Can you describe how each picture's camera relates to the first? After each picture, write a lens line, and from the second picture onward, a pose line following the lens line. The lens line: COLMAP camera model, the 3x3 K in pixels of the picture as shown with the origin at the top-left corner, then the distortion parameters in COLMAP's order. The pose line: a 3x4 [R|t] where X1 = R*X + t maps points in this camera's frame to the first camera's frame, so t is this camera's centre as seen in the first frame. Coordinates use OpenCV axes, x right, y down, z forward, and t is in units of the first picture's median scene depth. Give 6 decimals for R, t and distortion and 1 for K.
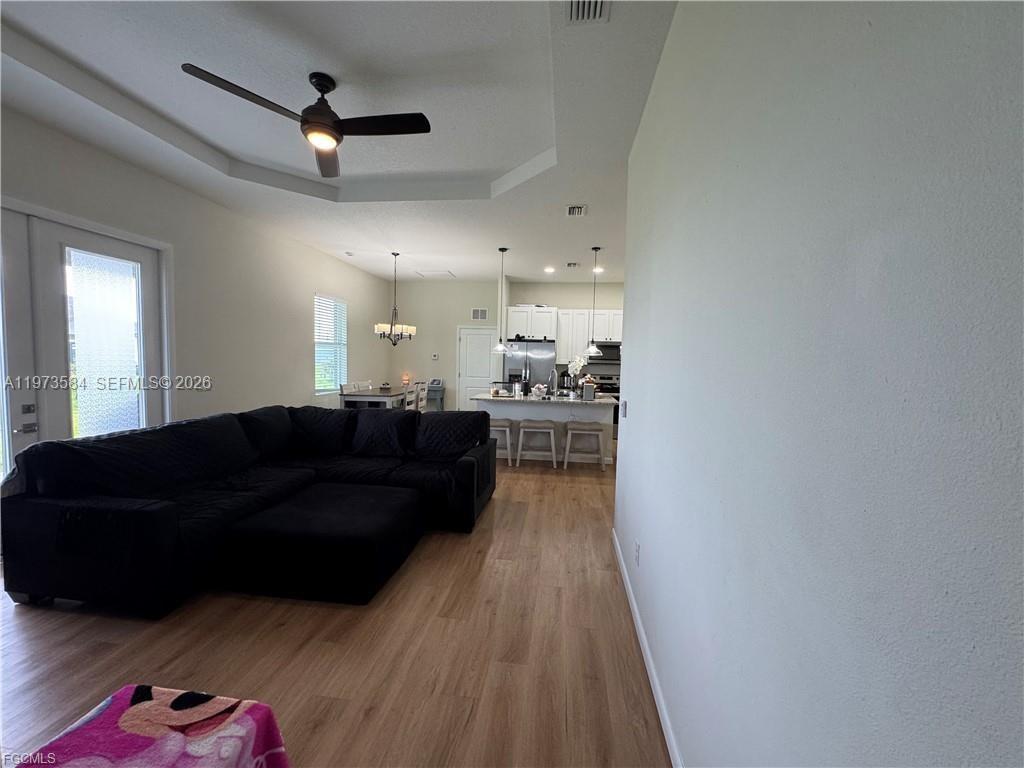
lens RADIAL K [[411.7, 0, 513.4], [0, 411.7, 385.3], [0, 0, 1]] dist [-0.002194, -0.001107]
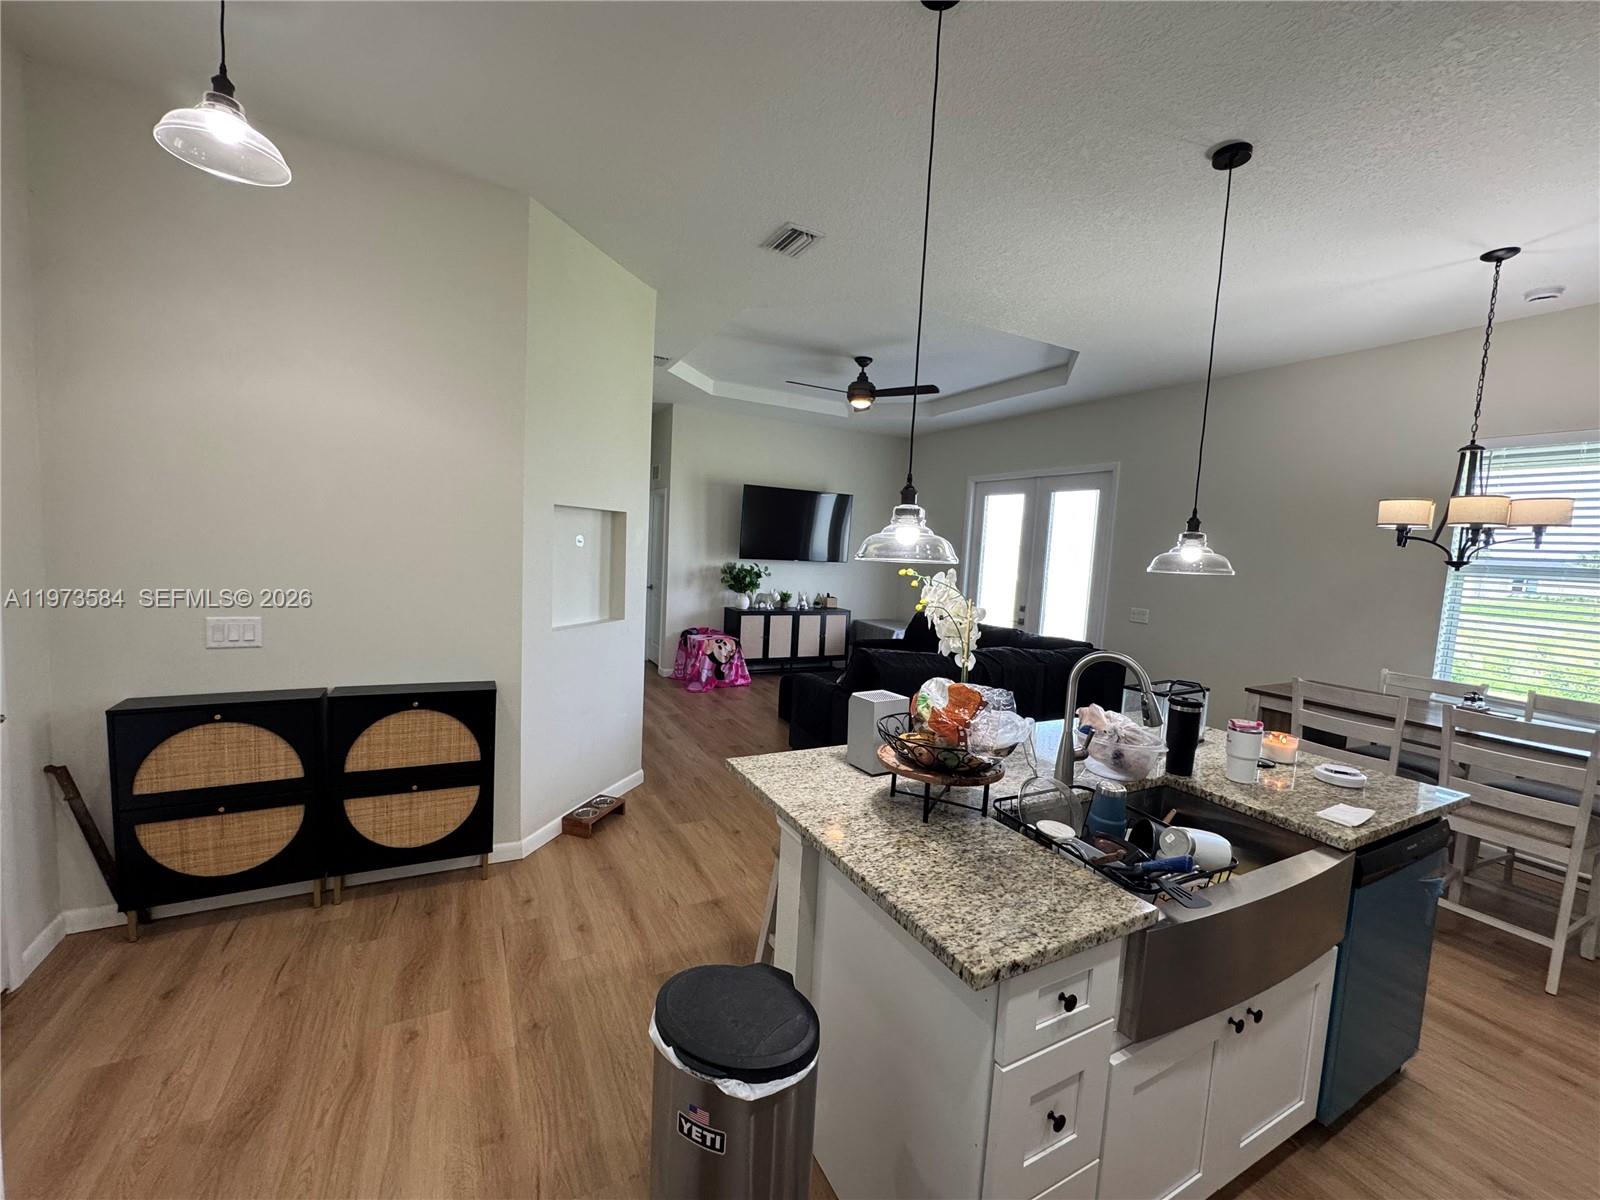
lens RADIAL K [[643.3, 0, 798.1], [0, 643.3, 602.2], [0, 0, 1]] dist [-0.002194, -0.001107]
pose [[-0.820845, -0.014238, -0.570973, 0.311912], [-0.106459, 0.985984, 0.128462, -0.068135], [0.561141, 0.166232, -0.810856, 0.937335]]
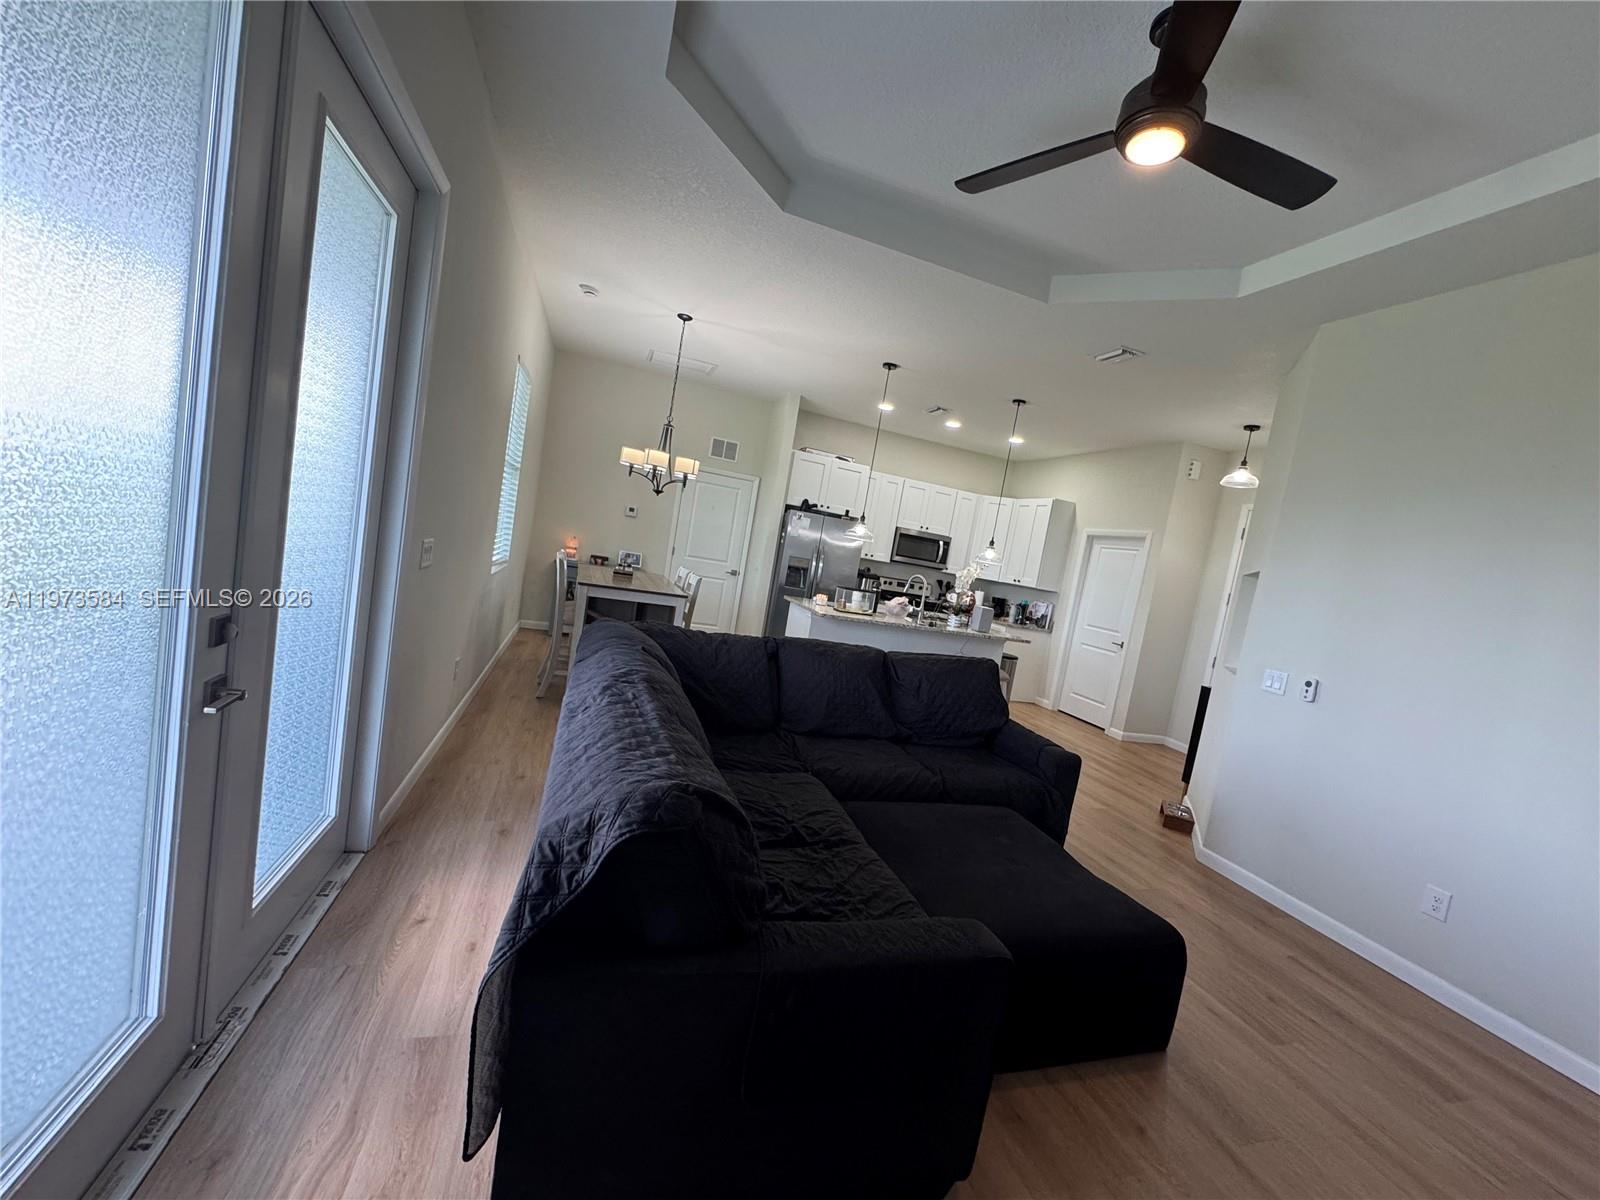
lens RADIAL K [[643.3, 0, 806.5], [0, 643.3, 603.3], [0, 0, 1]] dist [-0.002194, -0.001107]
pose [[0.896646, 0.089233, 0.433664, -0.386785], [-0.117973, 0.992221, 0.039757, -0.012181], [-0.426742, -0.086809, 0.900197, 0.151480]]
